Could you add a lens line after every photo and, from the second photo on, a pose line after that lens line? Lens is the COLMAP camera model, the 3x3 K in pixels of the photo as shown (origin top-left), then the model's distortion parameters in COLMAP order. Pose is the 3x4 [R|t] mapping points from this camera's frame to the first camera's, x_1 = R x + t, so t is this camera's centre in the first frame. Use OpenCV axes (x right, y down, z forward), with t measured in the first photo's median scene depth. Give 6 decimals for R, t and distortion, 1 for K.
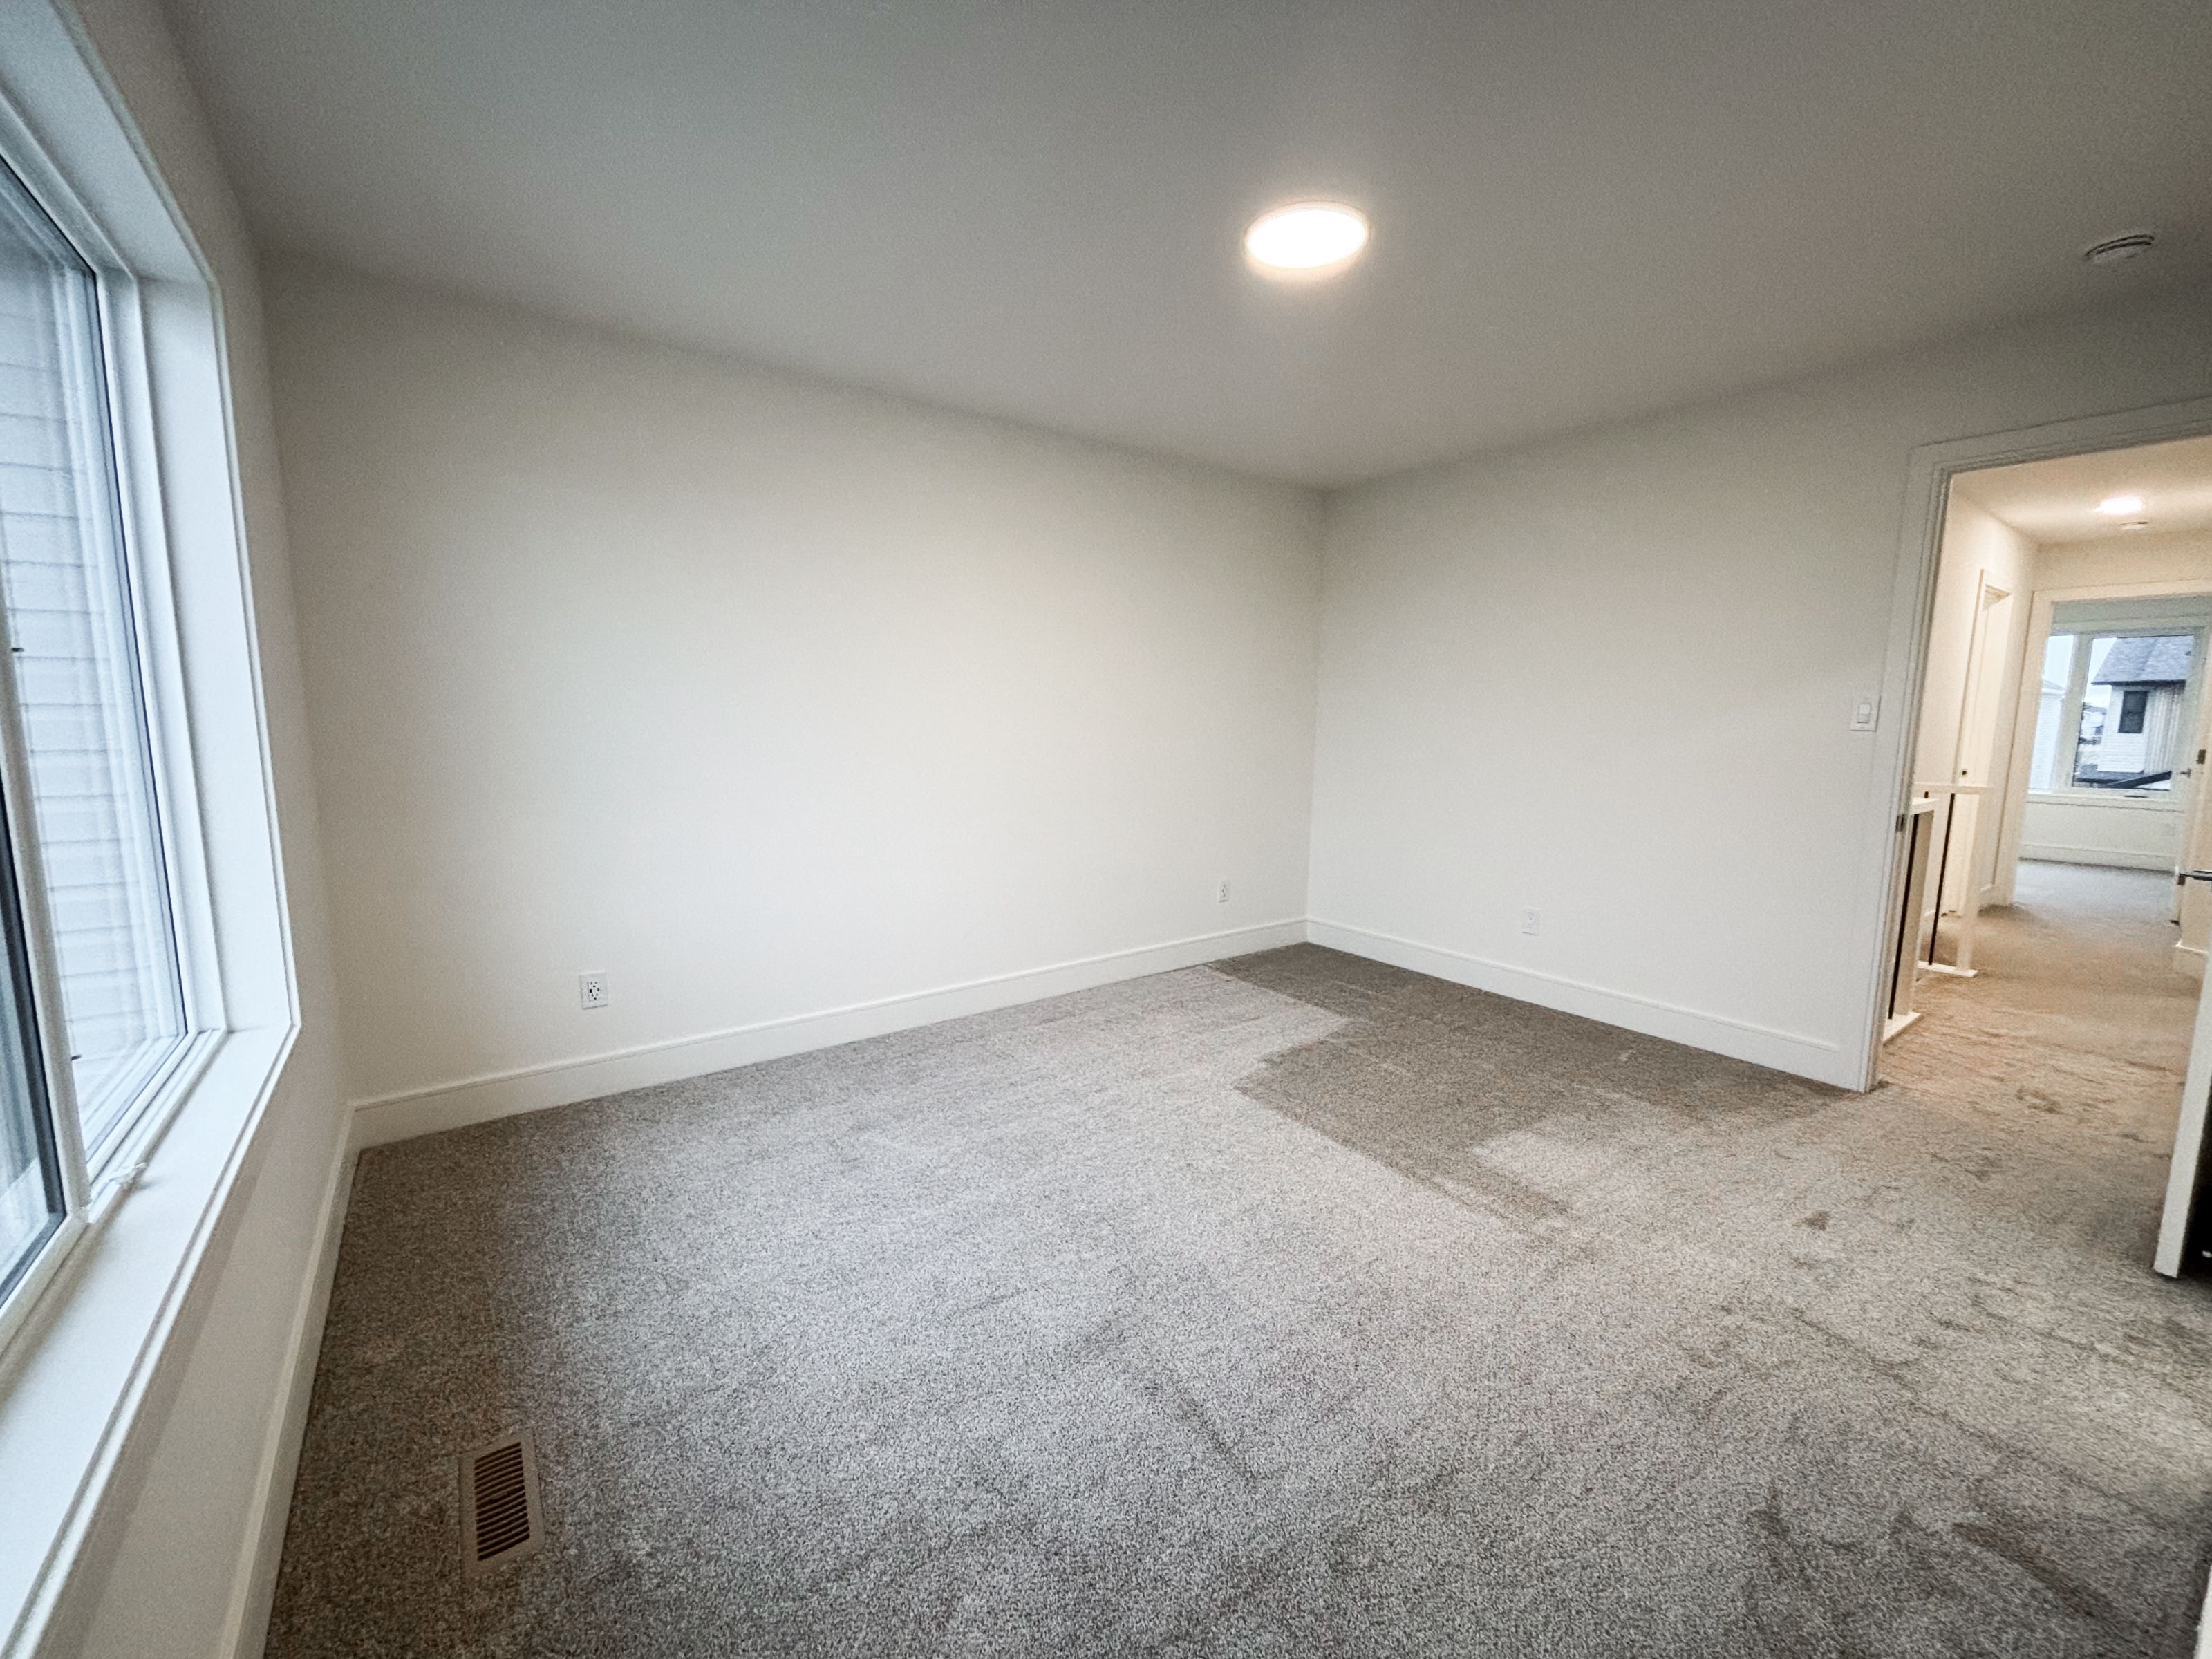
lens RADIAL K [[899.0, 0, 1106.0], [0, 899.0, 829.5], [0, 0, 1]] dist [0.000260, -0.000116]
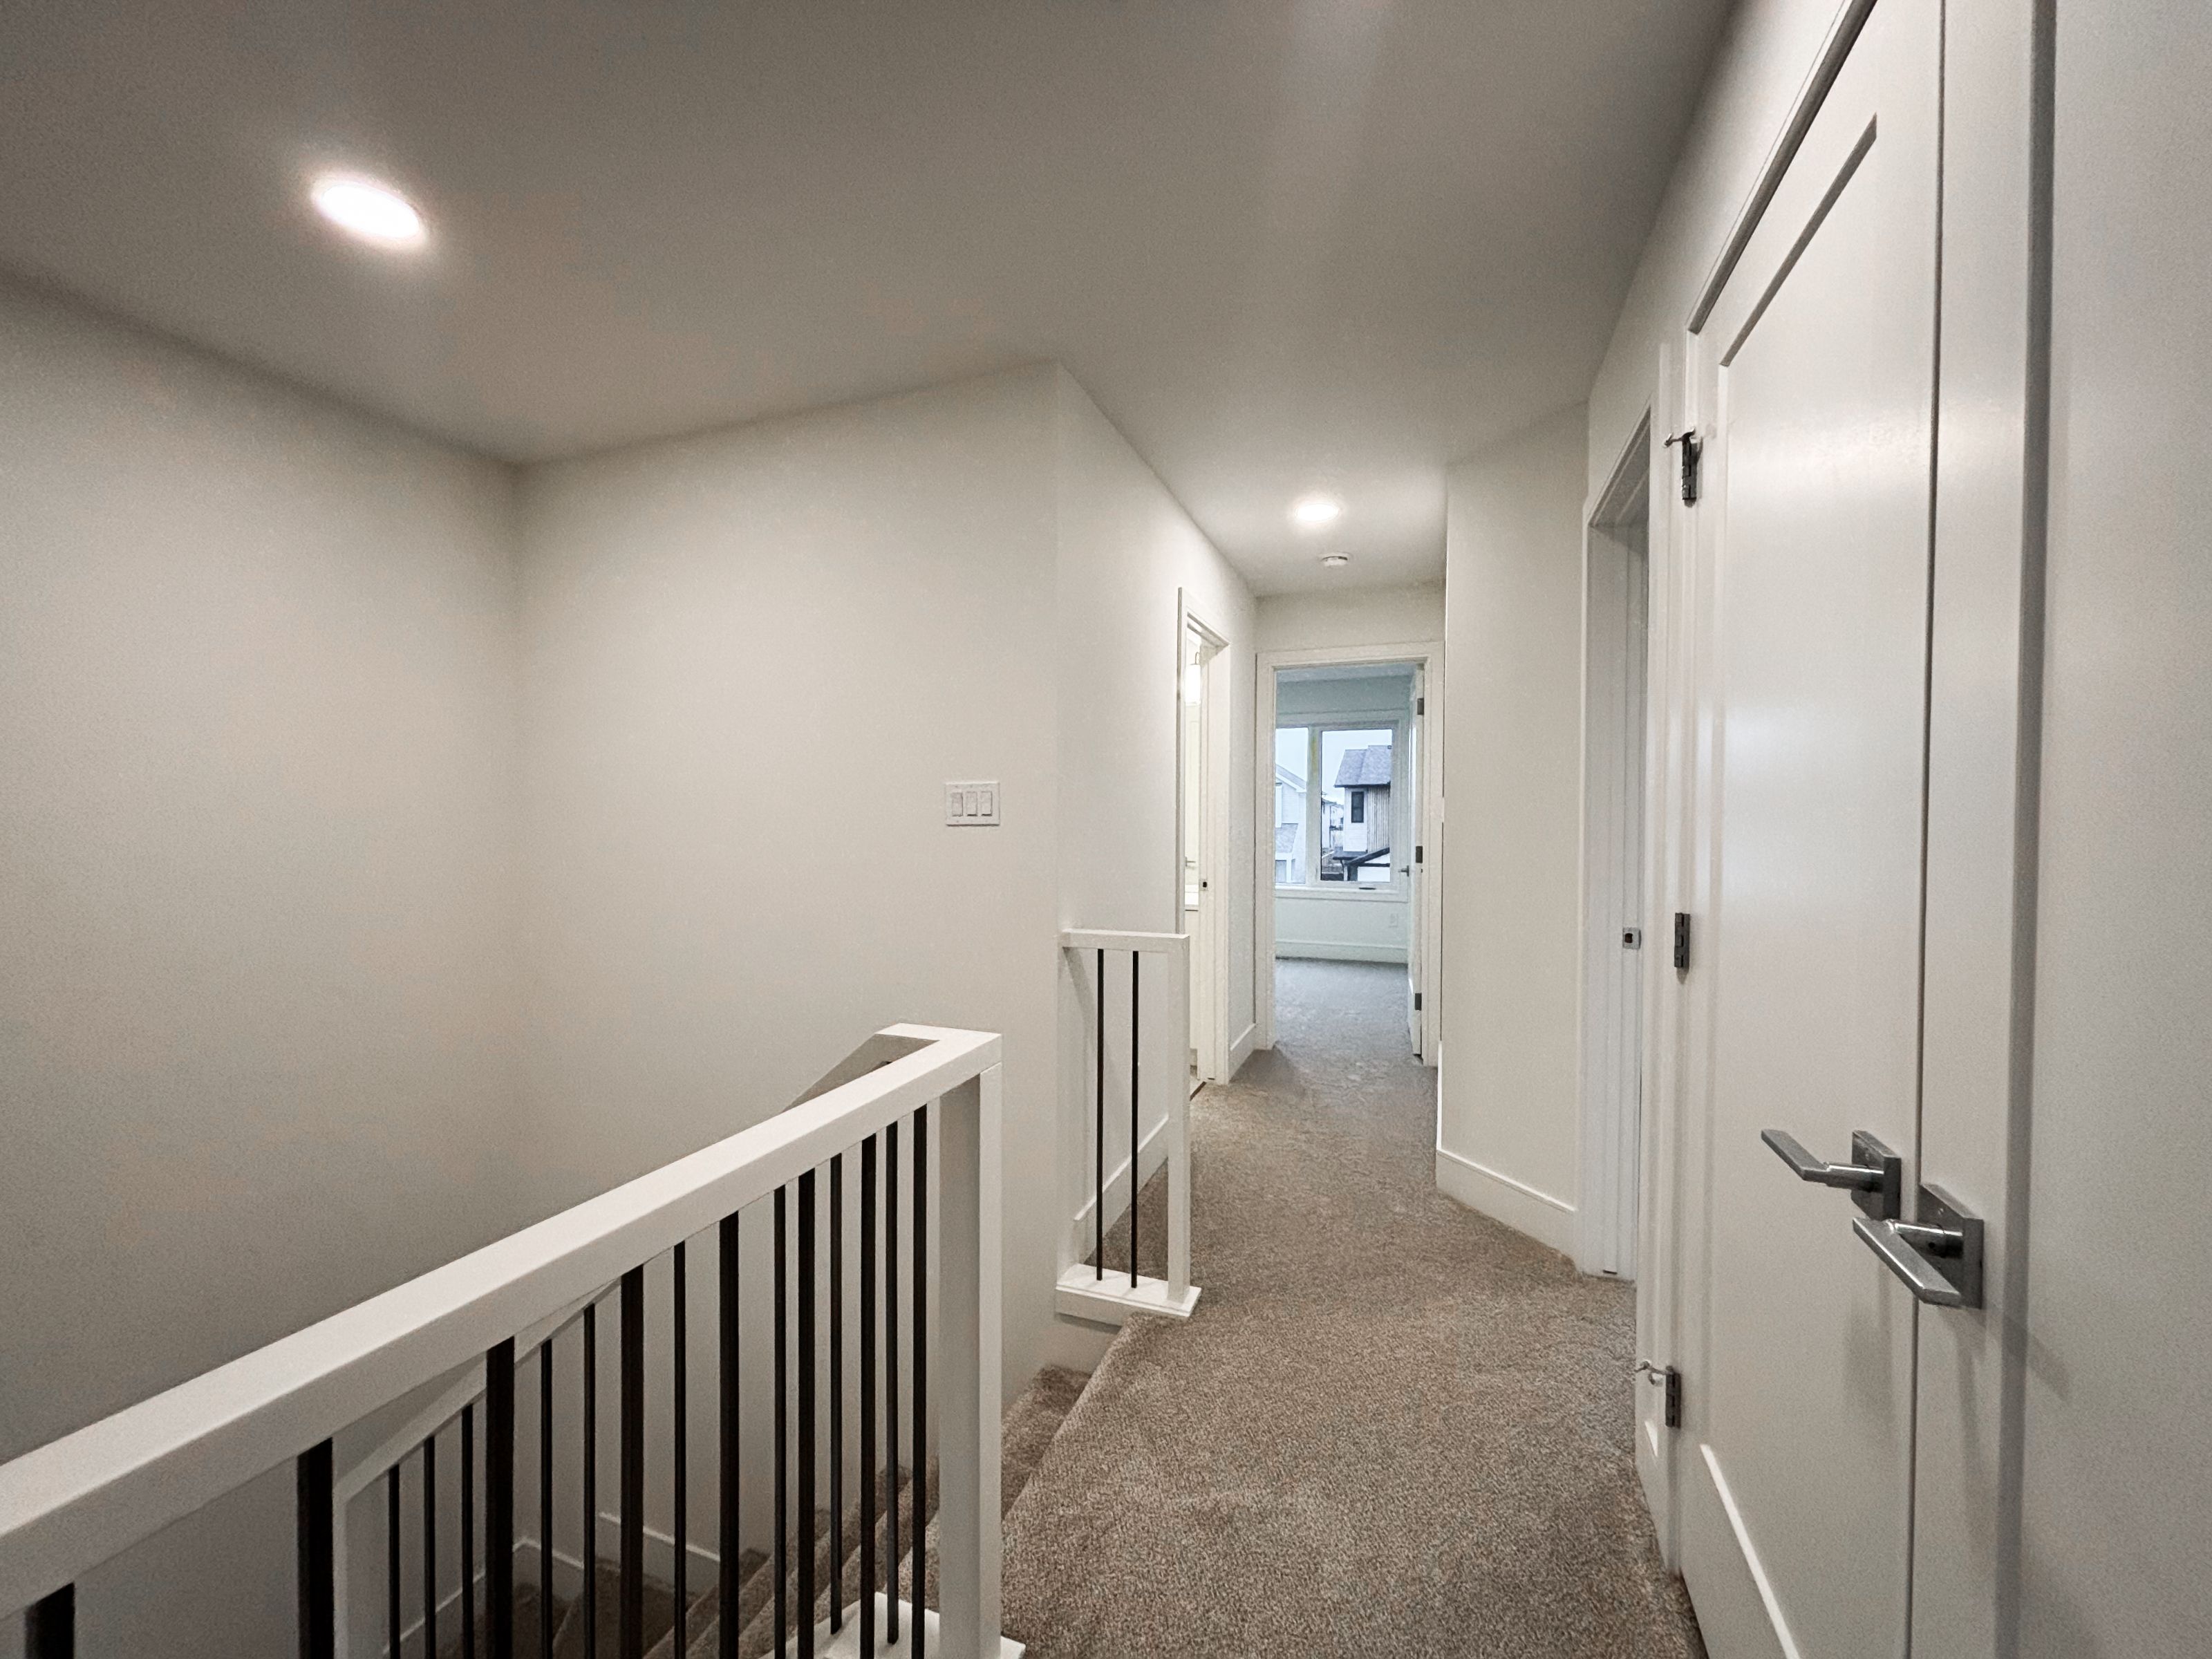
lens RADIAL K [[899.0, 0, 1106.0], [0, 899.0, 829.5], [0, 0, 1]] dist [0.000260, -0.000116]
pose [[0.839370, -0.013893, 0.543383, 0.370026], [0.071599, 0.993789, -0.085191, -0.038557], [-0.538824, 0.110412, 0.835151, 0.324714]]
